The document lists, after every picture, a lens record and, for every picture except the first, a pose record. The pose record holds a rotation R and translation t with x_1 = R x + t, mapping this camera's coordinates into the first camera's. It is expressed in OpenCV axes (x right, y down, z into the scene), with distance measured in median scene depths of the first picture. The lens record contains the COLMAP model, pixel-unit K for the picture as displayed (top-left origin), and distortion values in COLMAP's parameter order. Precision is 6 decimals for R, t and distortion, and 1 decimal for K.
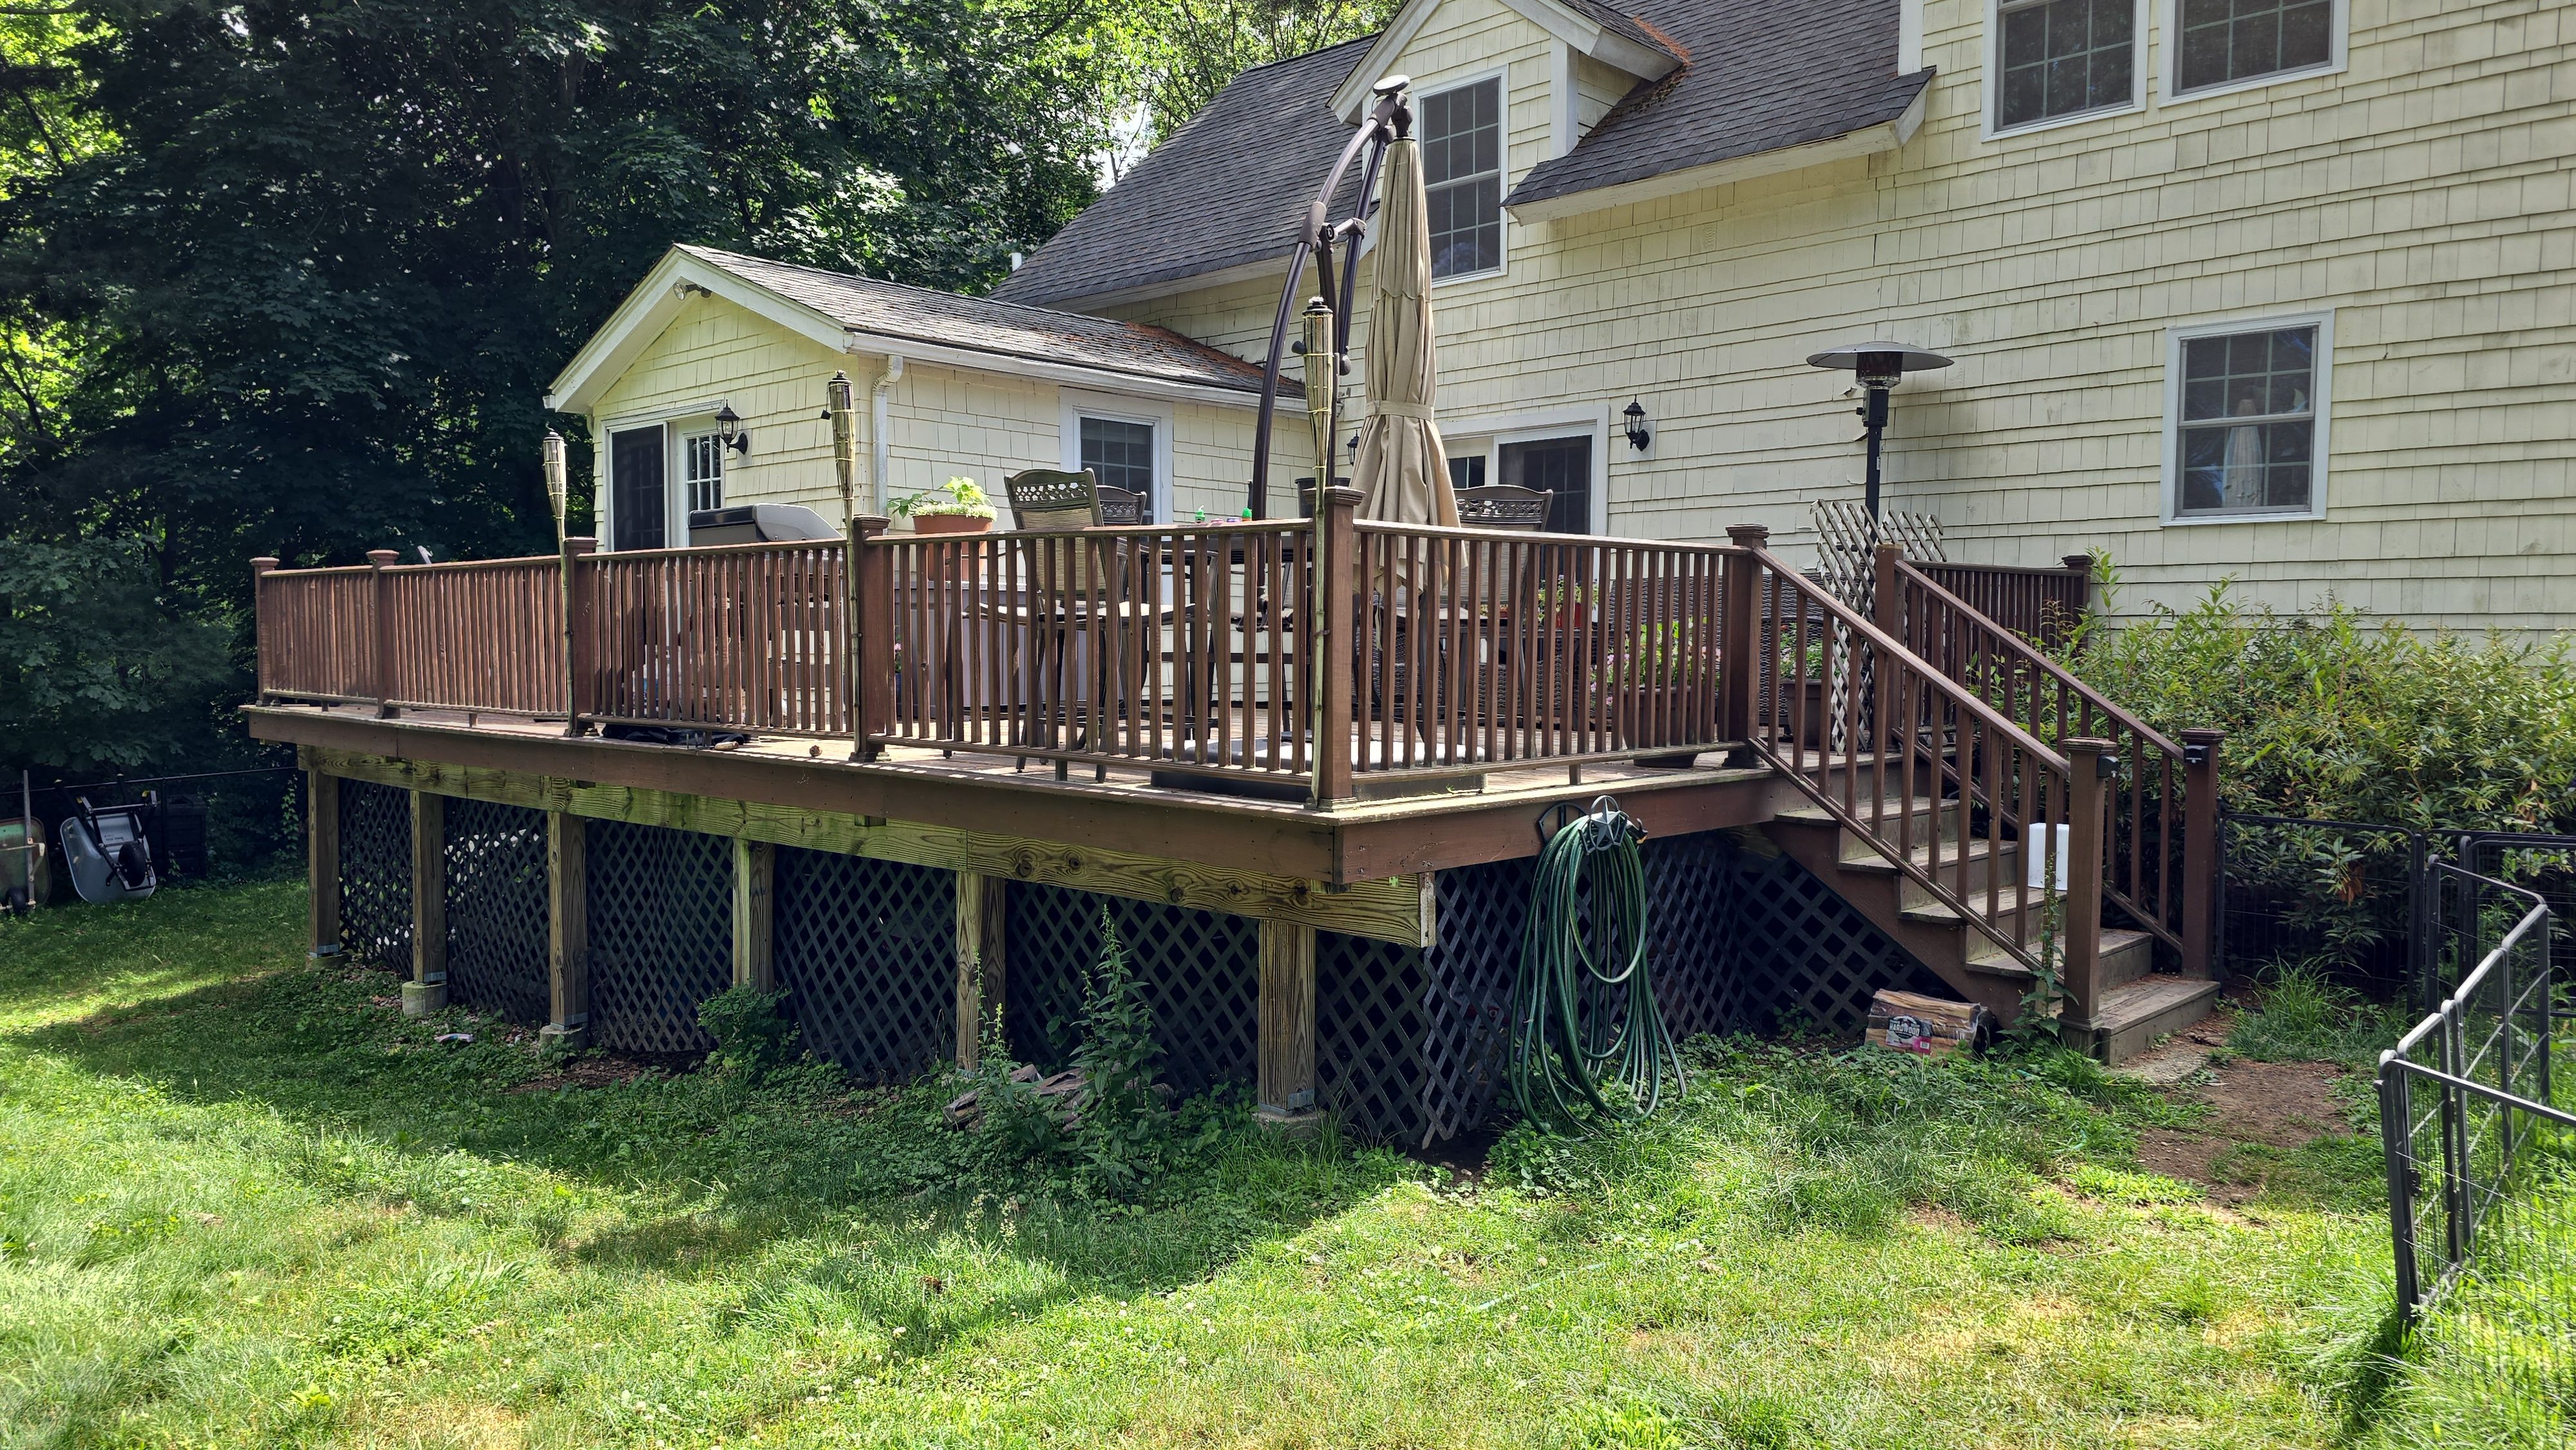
lens RADIAL K [[1713.6, 0, 1288.0], [0, 1713.6, 725.0], [0, 0, 1]] dist [0.125533, -0.135025]
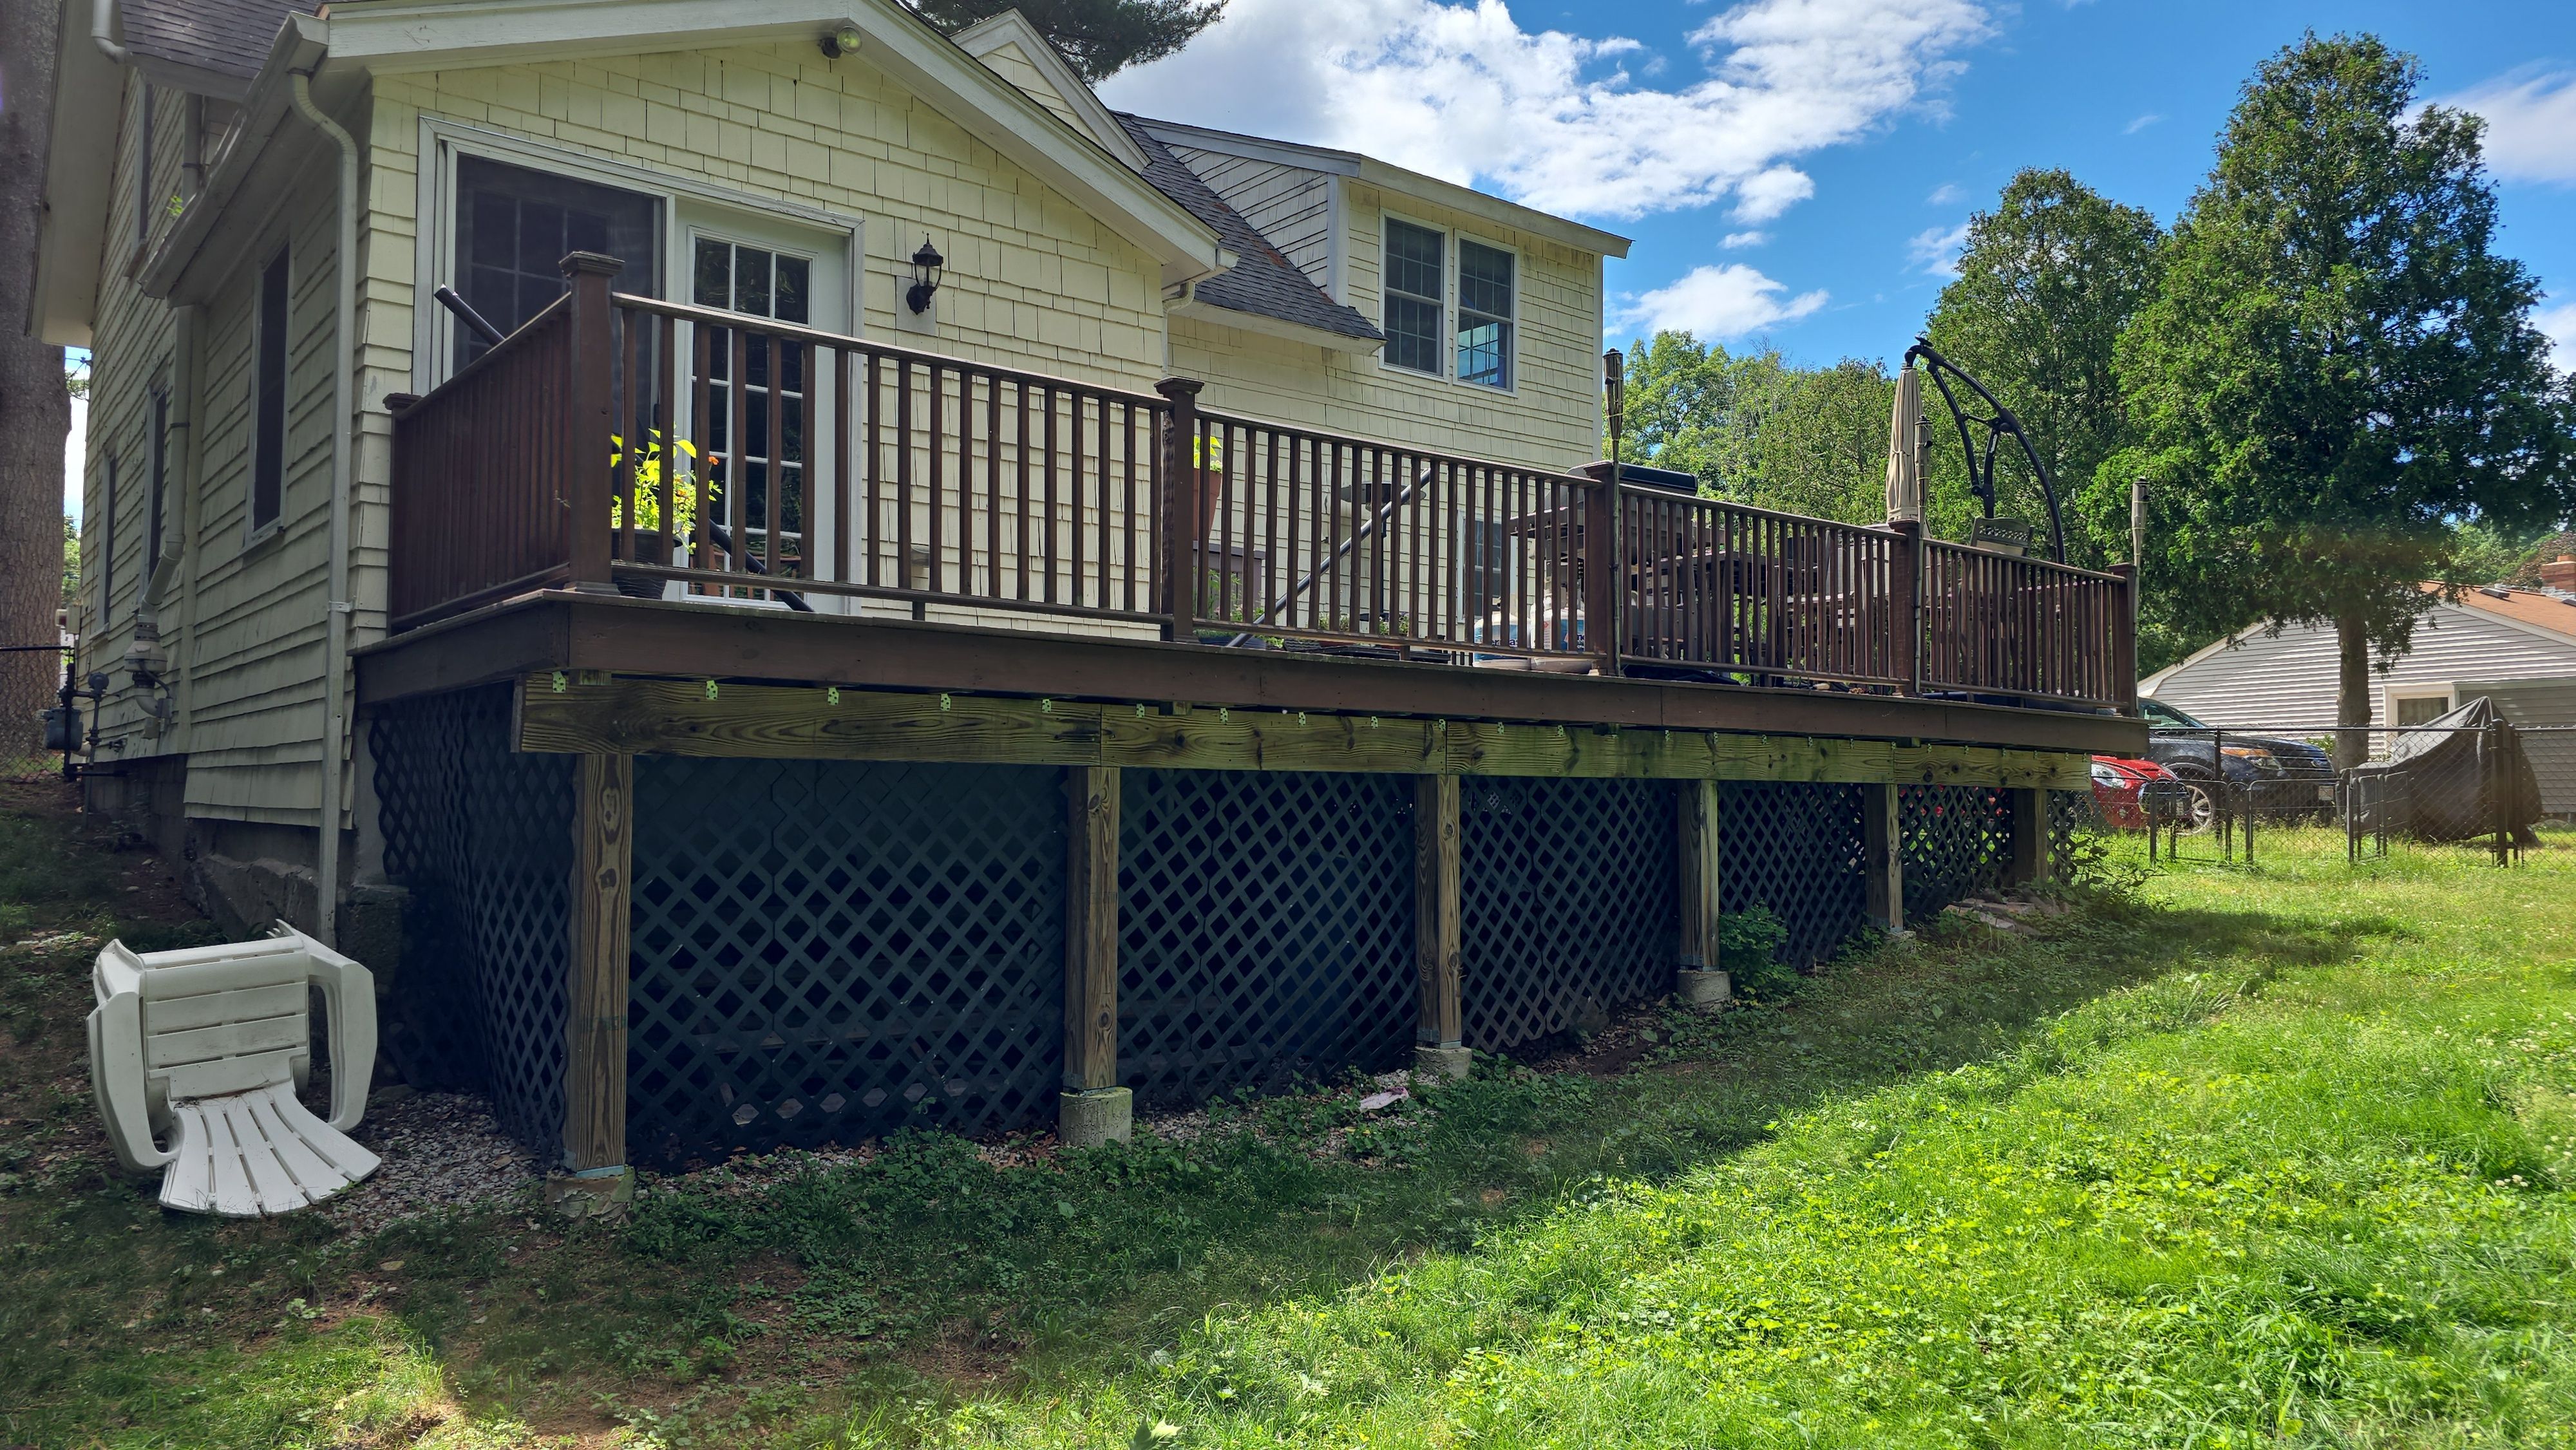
lens RADIAL K [[1713.6, 0, 1288.0], [0, 1713.6, 725.0], [0, 0, 1]] dist [0.125533, -0.135025]
pose [[0.145212, 0.042950, 0.988468, -1.357043], [0.053093, 0.997280, -0.051132, 0.070726], [-0.987975, 0.059905, 0.142537, 1.075811]]
